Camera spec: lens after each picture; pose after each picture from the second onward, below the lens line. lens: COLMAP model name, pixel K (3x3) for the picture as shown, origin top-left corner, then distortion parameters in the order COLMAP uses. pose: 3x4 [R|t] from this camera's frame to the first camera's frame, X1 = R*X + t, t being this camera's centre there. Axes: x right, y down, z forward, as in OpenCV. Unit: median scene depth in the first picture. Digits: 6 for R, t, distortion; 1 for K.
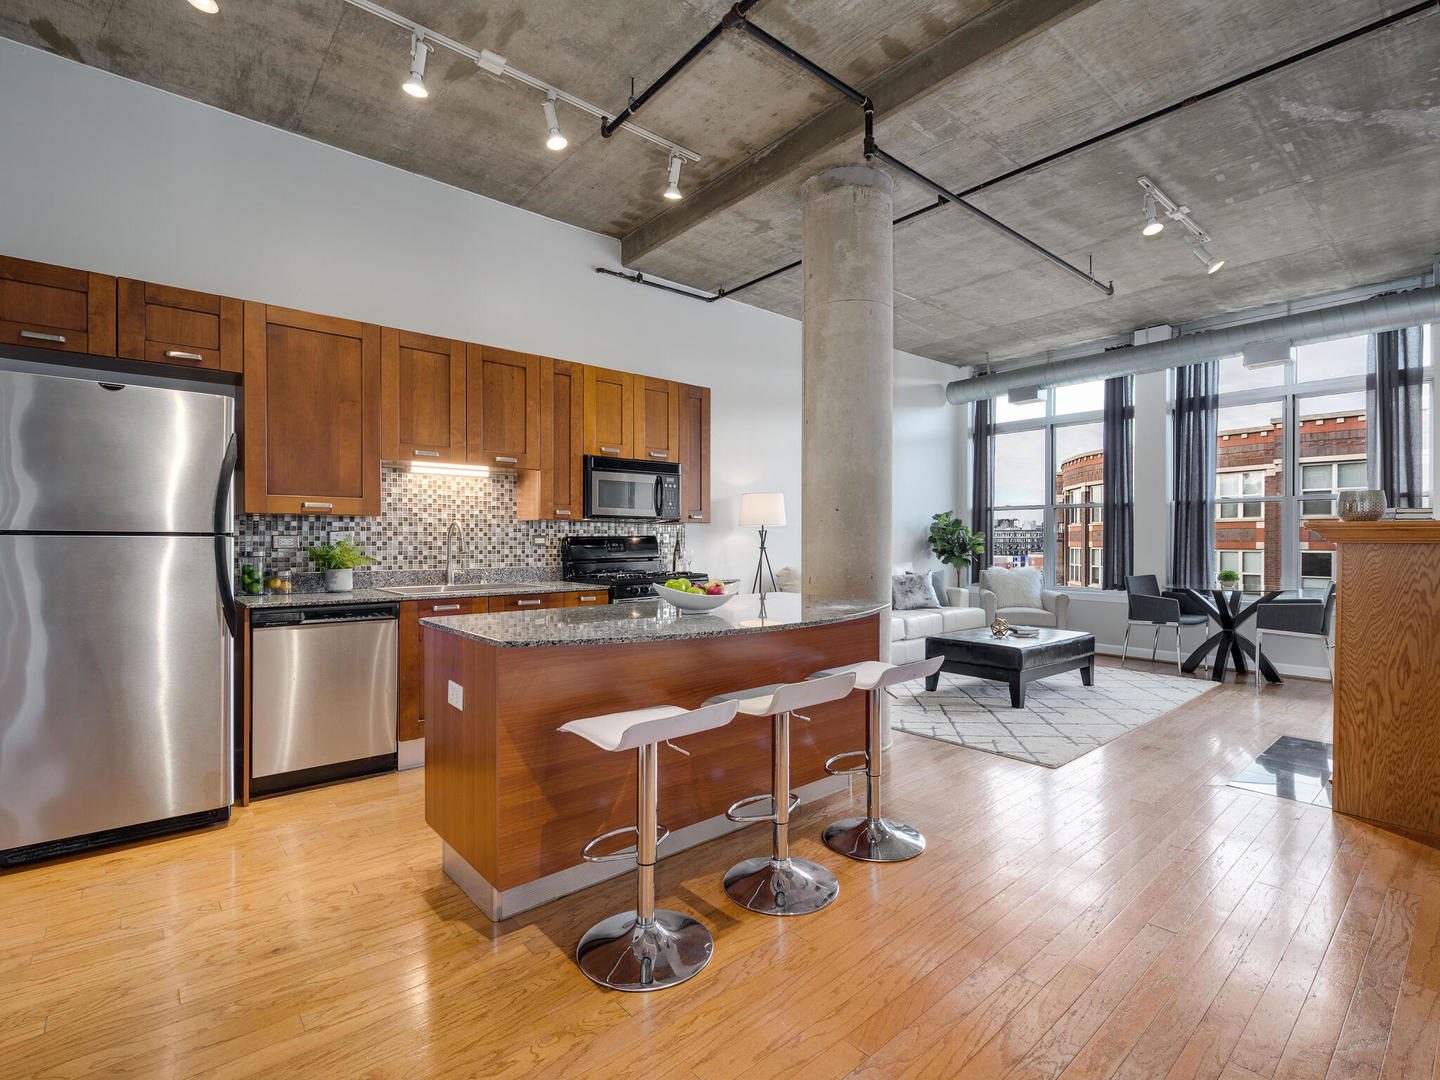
lens RADIAL K [[680.4, 0, 711.5], [0, 680.4, 549.3], [0, 0, 1]] dist [-0.020873, 0.003257]
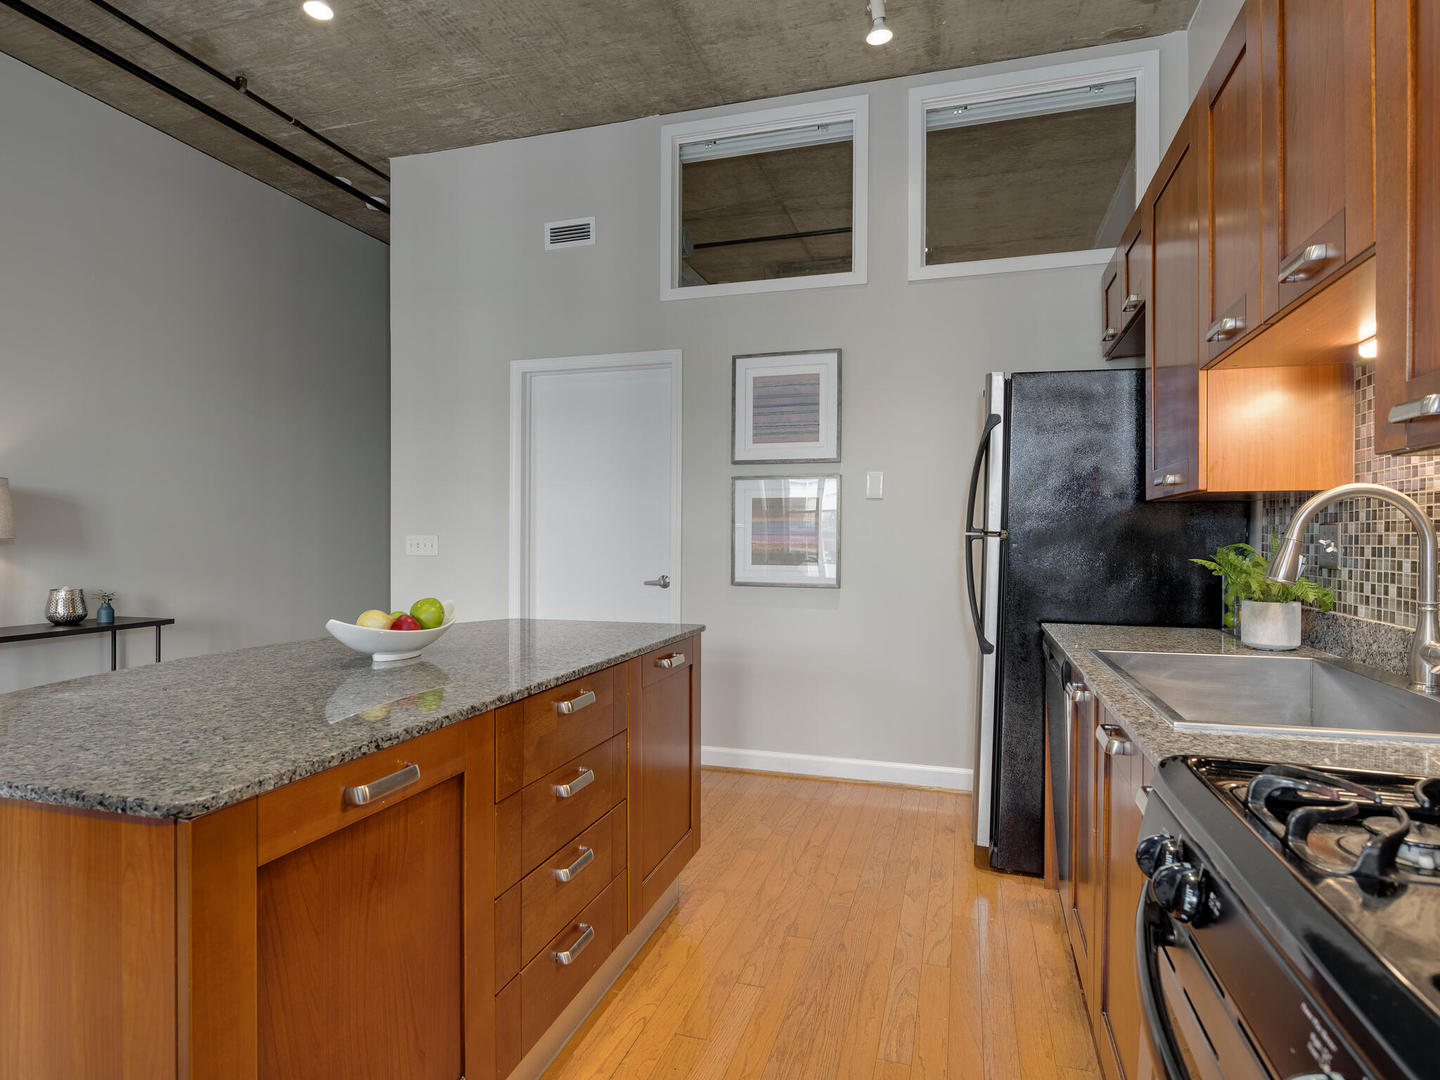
lens RADIAL K [[797.0, 0, 718.9], [0, 797.0, 540.4], [0, 0, 1]] dist [-0.007085, -0.002005]
pose [[-0.844139, -0.000105, -0.536125, 0.071543], [-0.010926, 0.999796, 0.017007, -0.016656], [0.536014, 0.020214, -0.843967, 1.048310]]
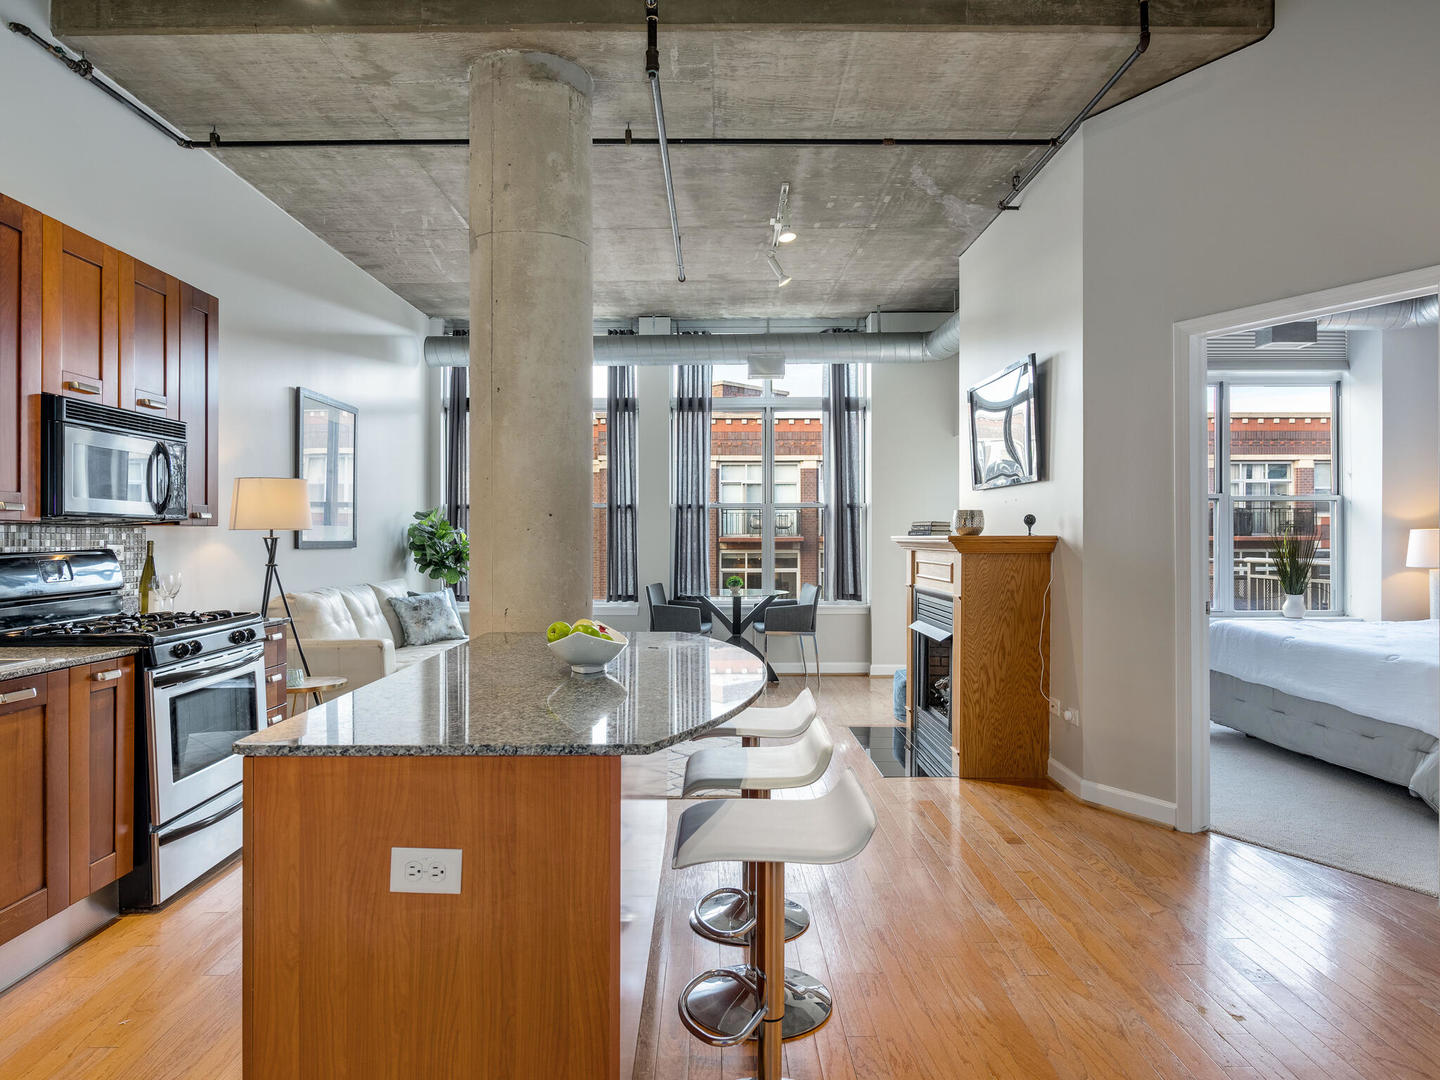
lens RADIAL K [[919.2, 0, 722.8], [0, 919.2, 540.8], [0, 0, 1]] dist [-0.009160, -0.005493]
pose [[0.638961, -0.004760, 0.769224, -0.383419], [0.013713, 0.999892, -0.005204, -0.018246], [-0.769117, 0.013873, 0.638958, 0.179416]]
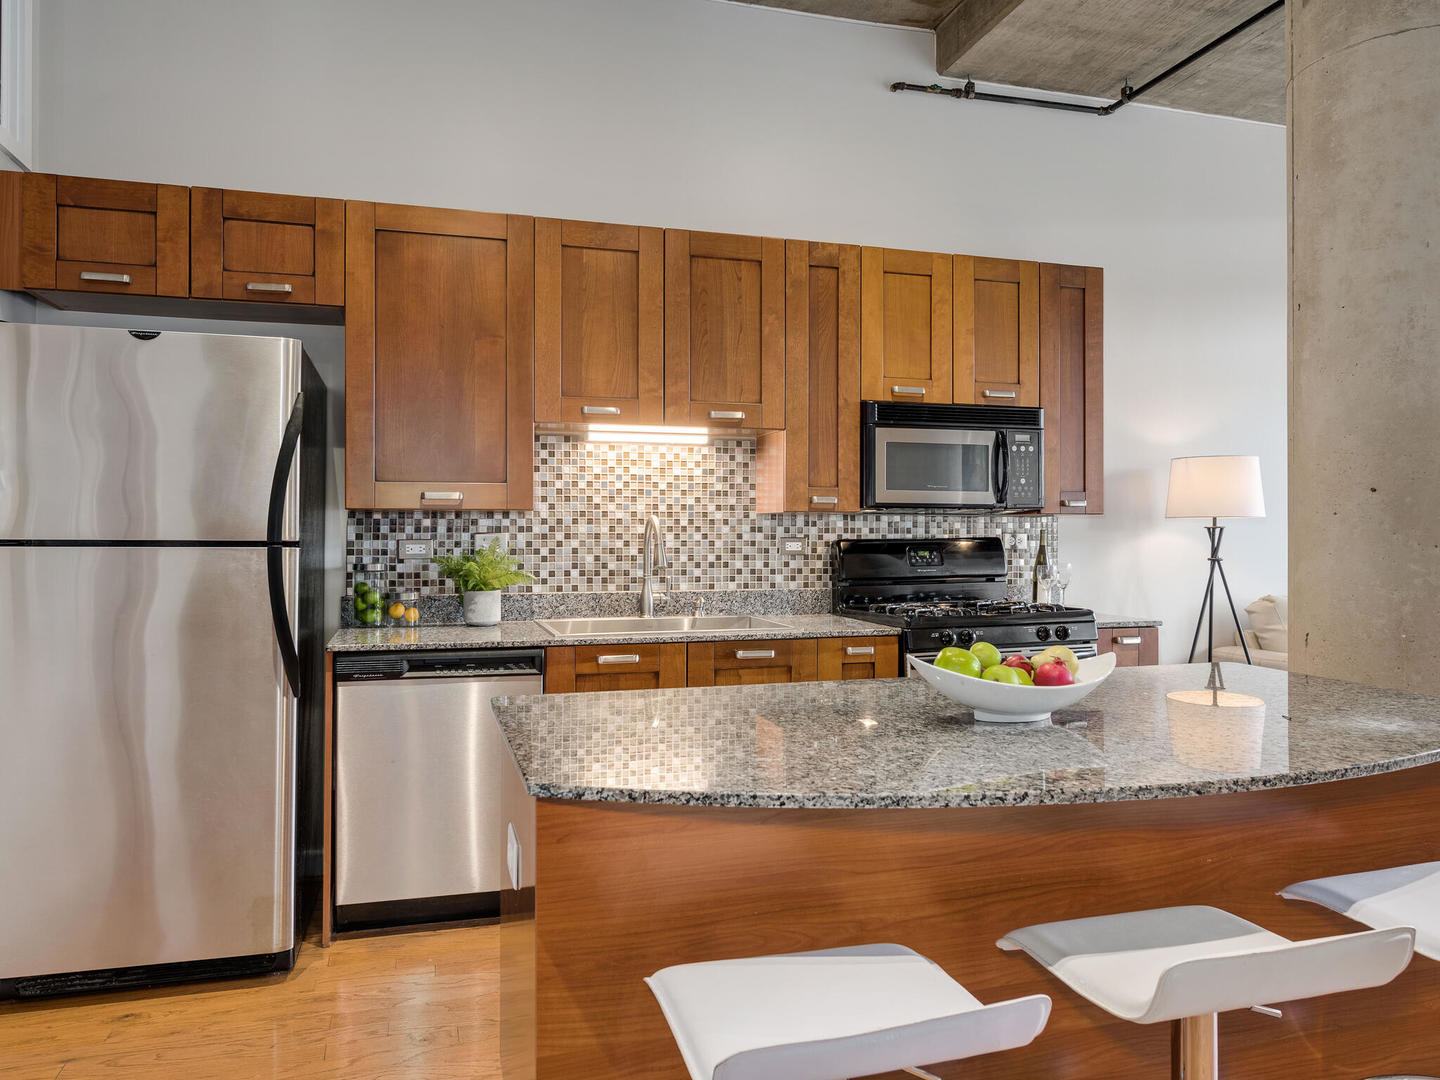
lens RADIAL K [[990.8, 0, 704.7], [0, 990.8, 522.2], [0, 0, 1]] dist [-0.009176, 0.000546]
pose [[0.909980, -0.002331, -0.414647, 0.041362], [-0.006721, 0.999770, -0.020371, -0.016169], [0.414599, 0.021324, 0.909755, 0.170860]]
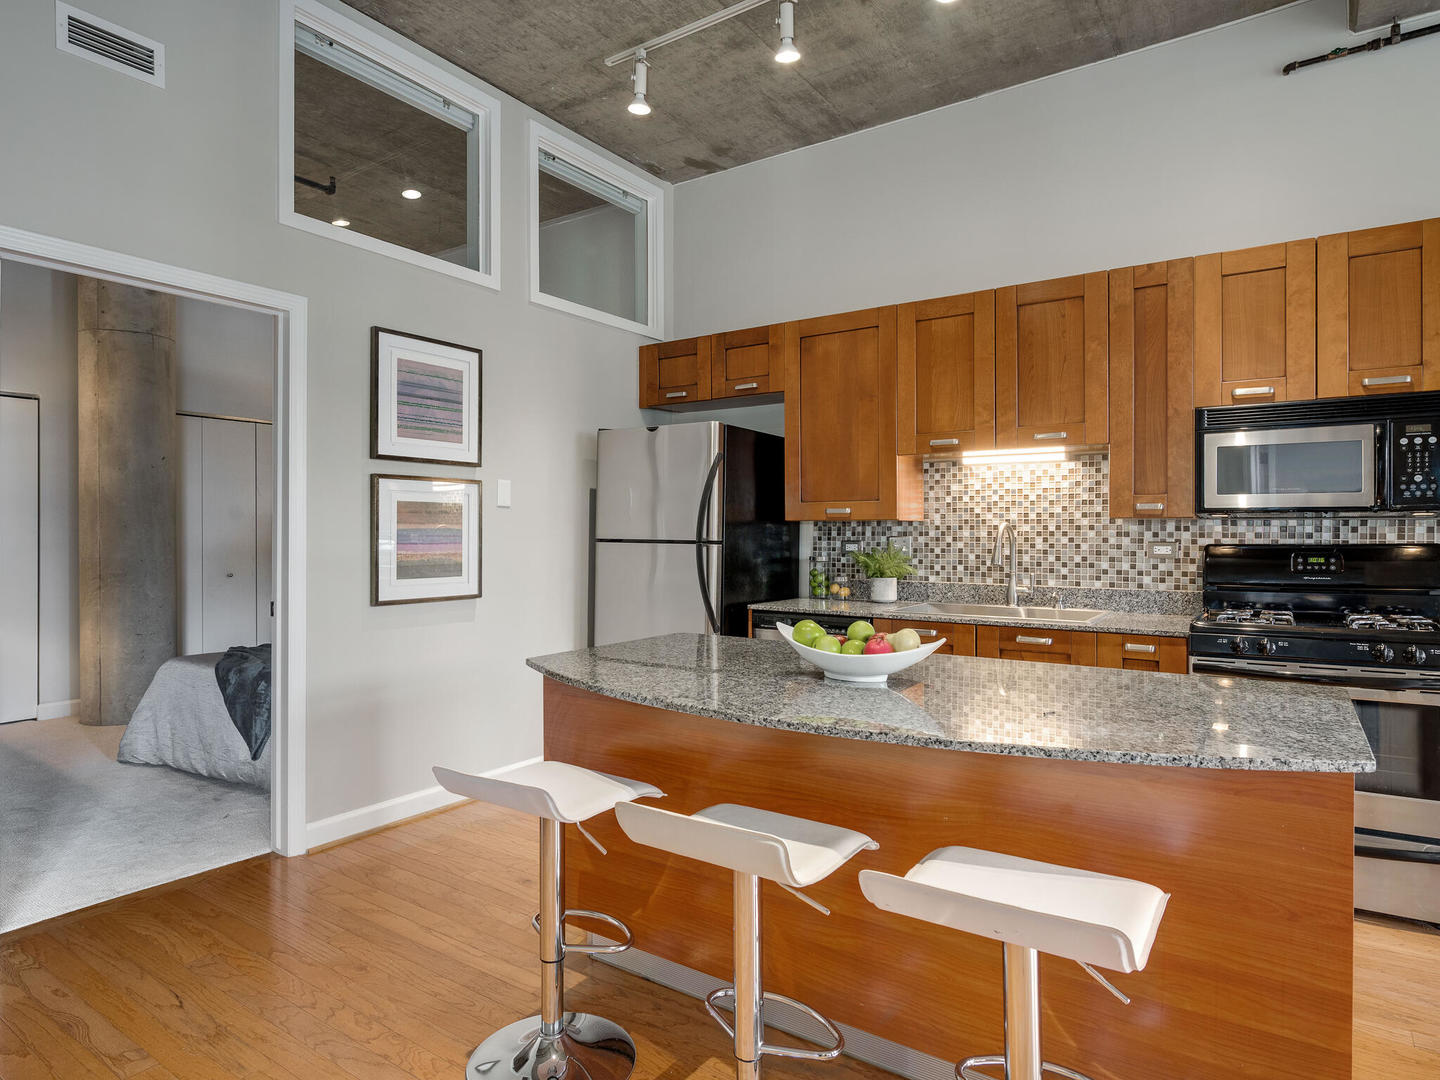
lens RADIAL K [[827.0, 0, 727.0], [0, 827.0, 535.4], [0, 0, 1]] dist [-0.007307, -0.002688]
pose [[0.261177, 0.003194, -0.965286, 0.400487], [-0.014703, 0.999892, -0.000670, -0.020551], [0.965179, 0.014367, 0.261195, 0.411833]]
